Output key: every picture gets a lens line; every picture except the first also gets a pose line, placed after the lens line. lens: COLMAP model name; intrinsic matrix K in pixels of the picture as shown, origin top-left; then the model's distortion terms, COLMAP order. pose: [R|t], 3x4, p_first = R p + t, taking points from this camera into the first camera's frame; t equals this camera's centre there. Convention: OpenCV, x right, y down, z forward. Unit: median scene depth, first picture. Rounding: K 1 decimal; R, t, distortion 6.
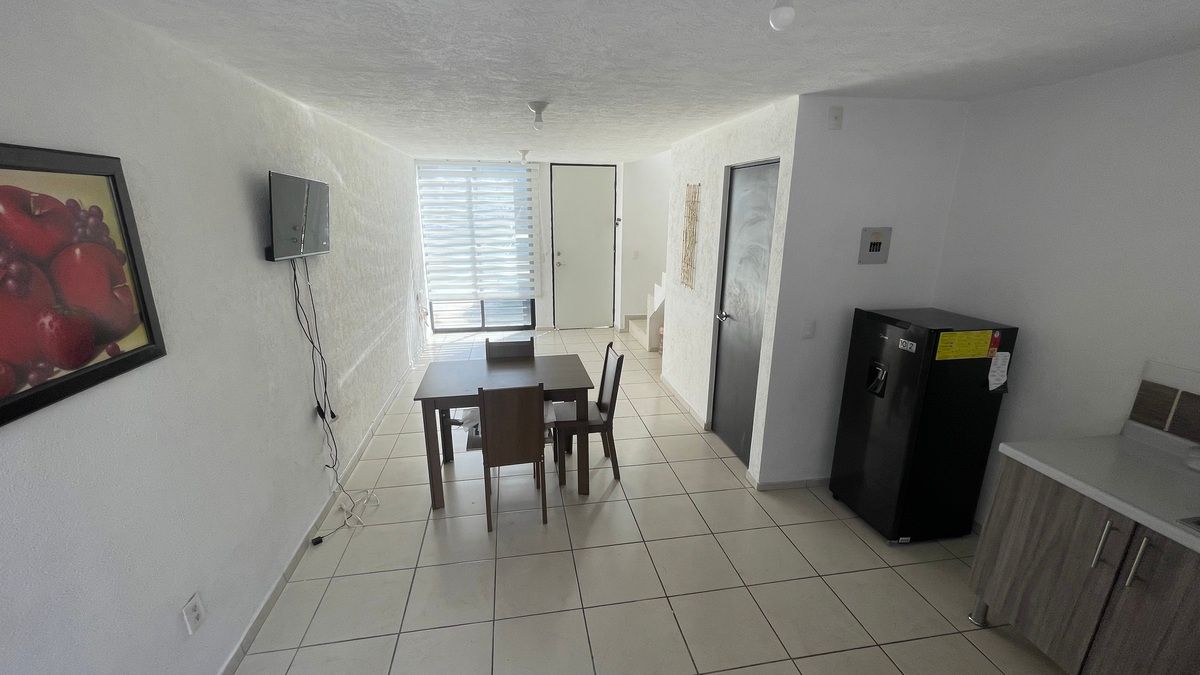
lens RADIAL K [[482.7, 0, 593.0], [0, 482.7, 337.6], [0, 0, 1]] dist [-0.003785, 0.002867]
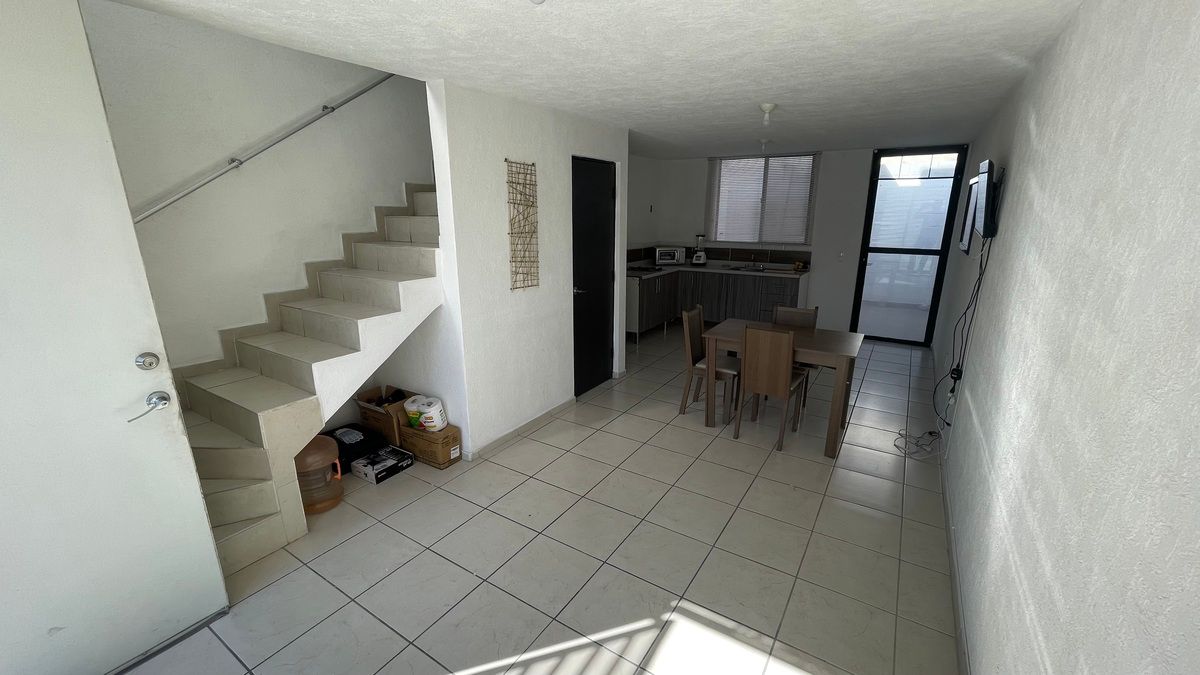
lens RADIAL K [[482.7, 0, 600.8], [0, 482.7, 339.2], [0, 0, 1]] dist [-0.003785, 0.002867]
pose [[-0.739212, -0.180223, 0.648910, -0.610182], [0.171189, 0.881599, 0.439860, -0.499692], [-0.651352, 0.436236, -0.620837, 1.990970]]
